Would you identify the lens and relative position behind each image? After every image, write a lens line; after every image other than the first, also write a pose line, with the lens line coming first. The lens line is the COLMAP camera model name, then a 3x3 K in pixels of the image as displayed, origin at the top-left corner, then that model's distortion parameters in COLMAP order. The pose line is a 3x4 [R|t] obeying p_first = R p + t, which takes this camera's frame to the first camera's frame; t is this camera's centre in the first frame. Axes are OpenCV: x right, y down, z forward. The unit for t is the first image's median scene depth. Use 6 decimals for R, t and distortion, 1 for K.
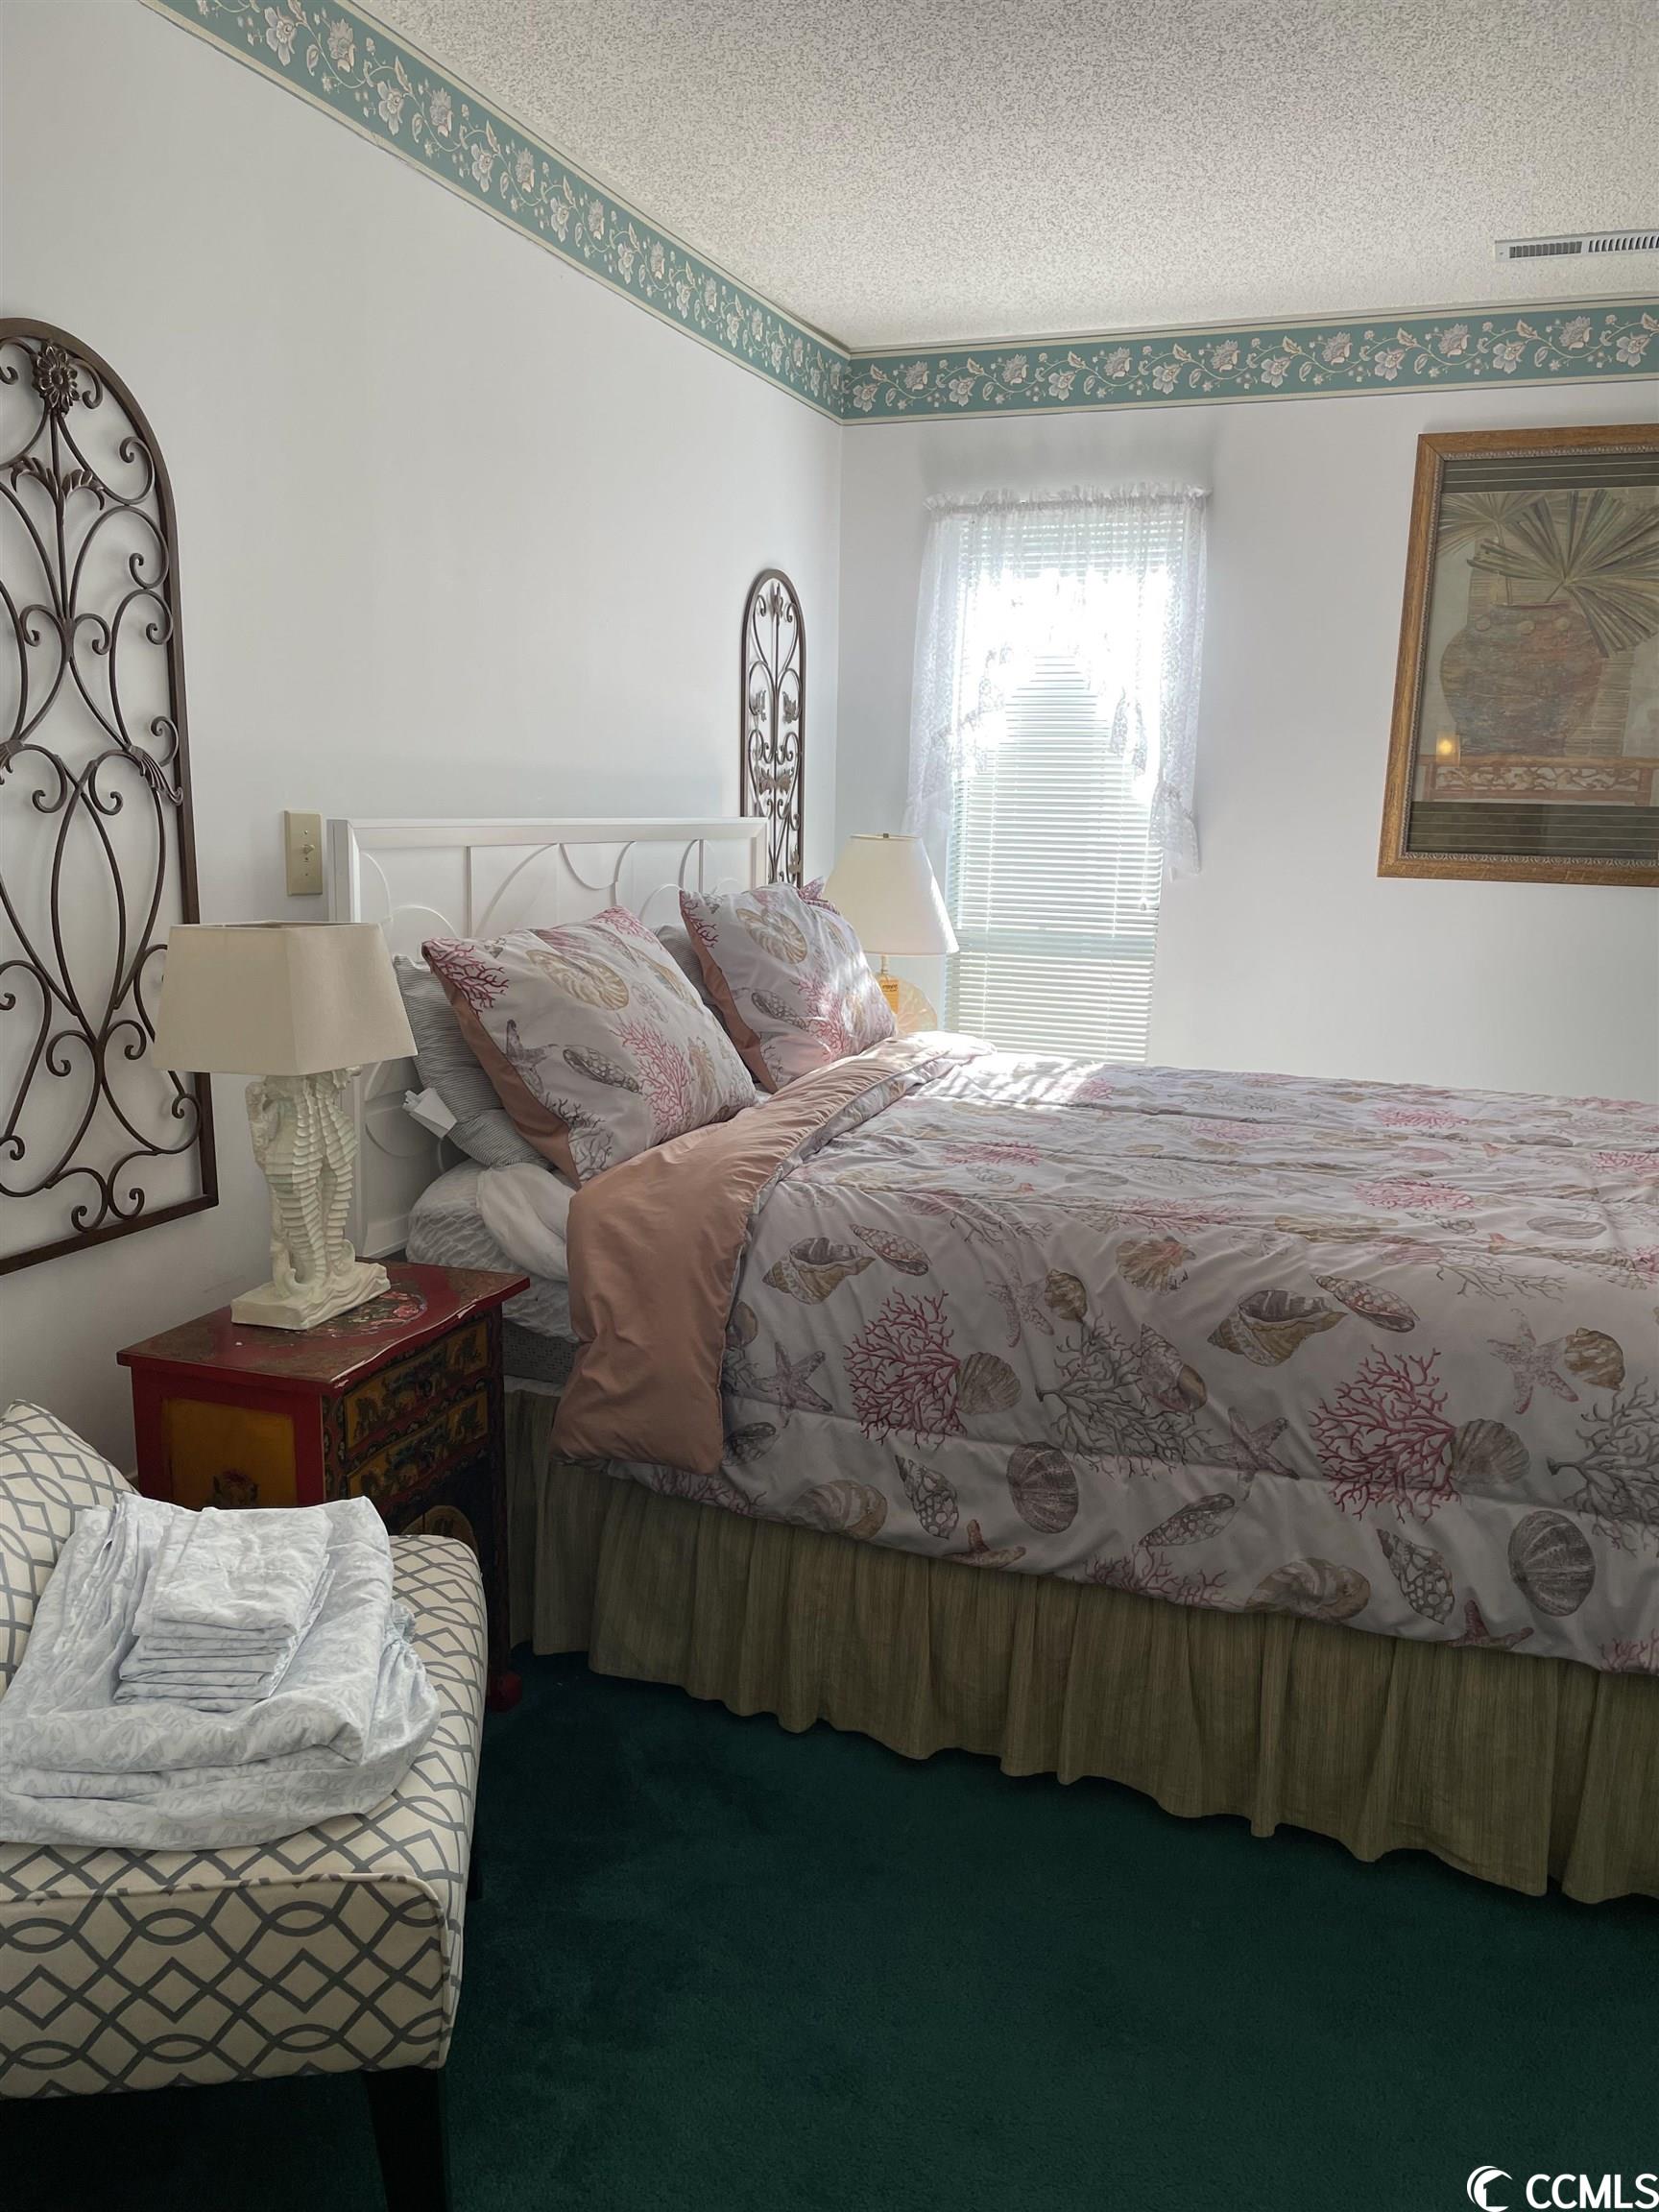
lens RADIAL K [[1663.2, 0, 835.5], [0, 1663.2, 1119.4], [0, 0, 1]] dist [0.086404, -0.114027]
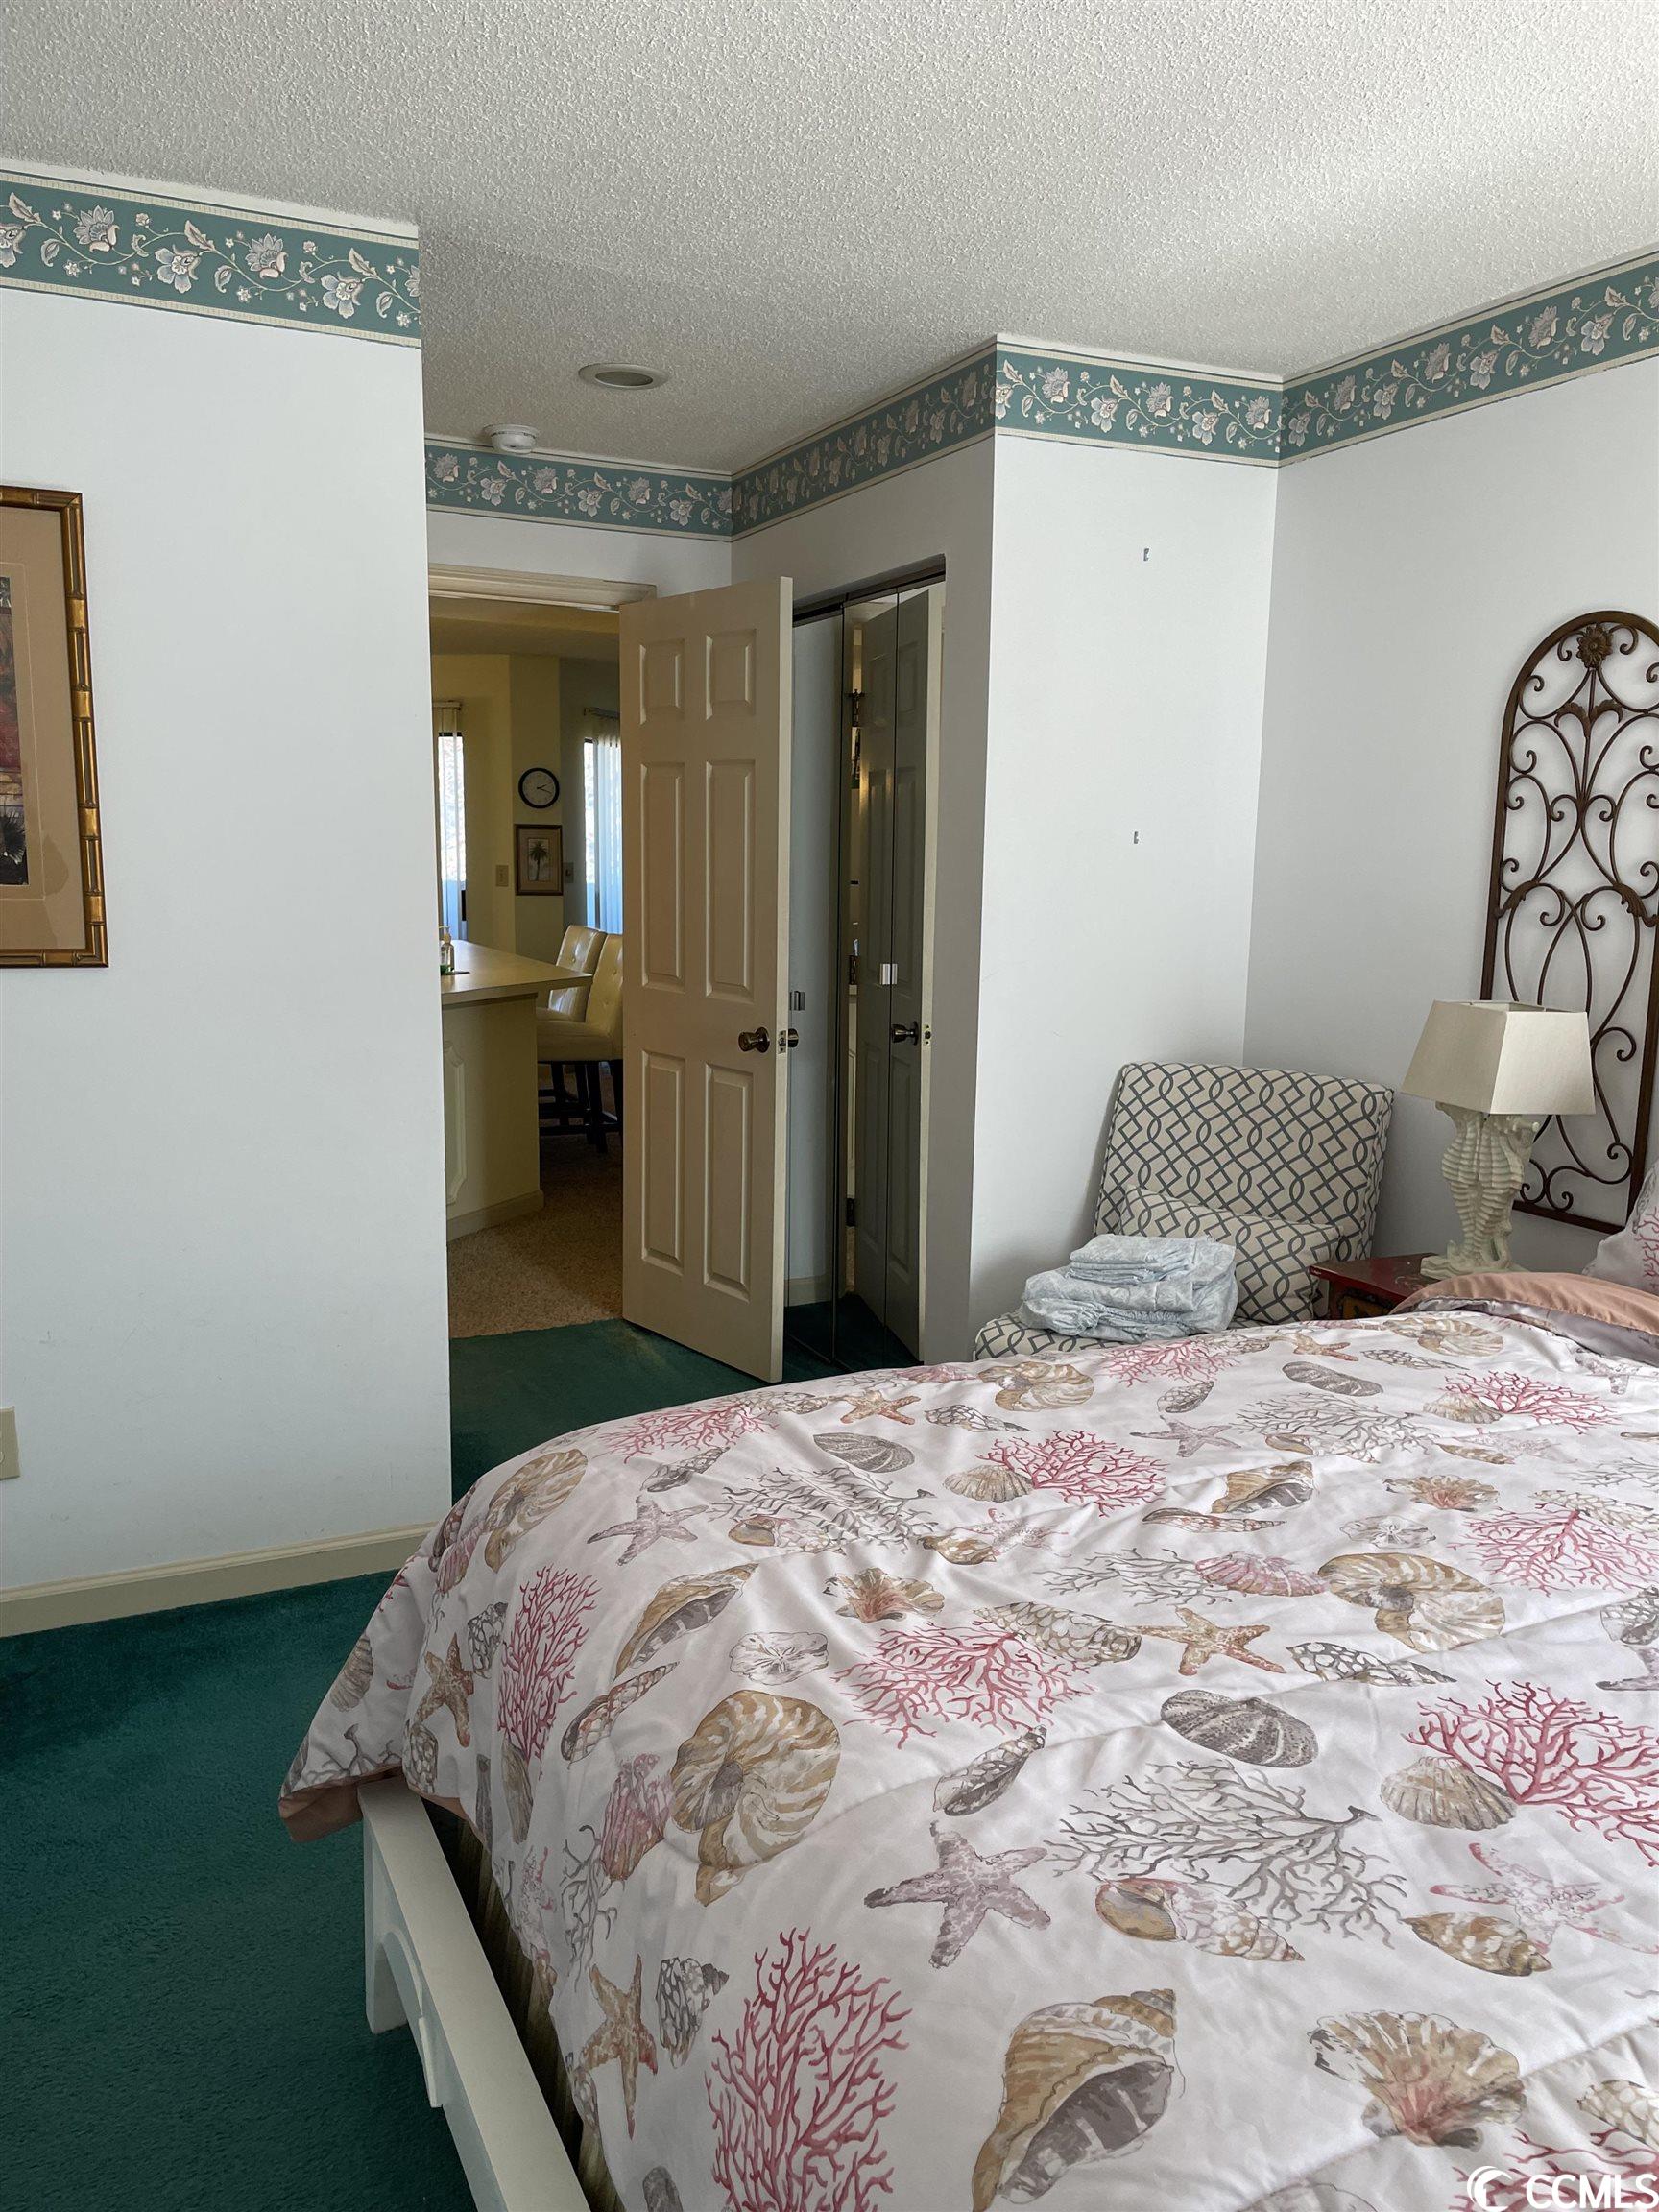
lens RADIAL K [[1663.2, 0, 830.1], [0, 1663.2, 1103.3], [0, 0, 1]] dist [0.086404, -0.114027]
pose [[-0.713314, 0.072262, -0.697109, 1.092344], [-0.164780, 0.949495, 0.267035, -0.331749], [0.681198, 0.305349, -0.665381, 1.628654]]
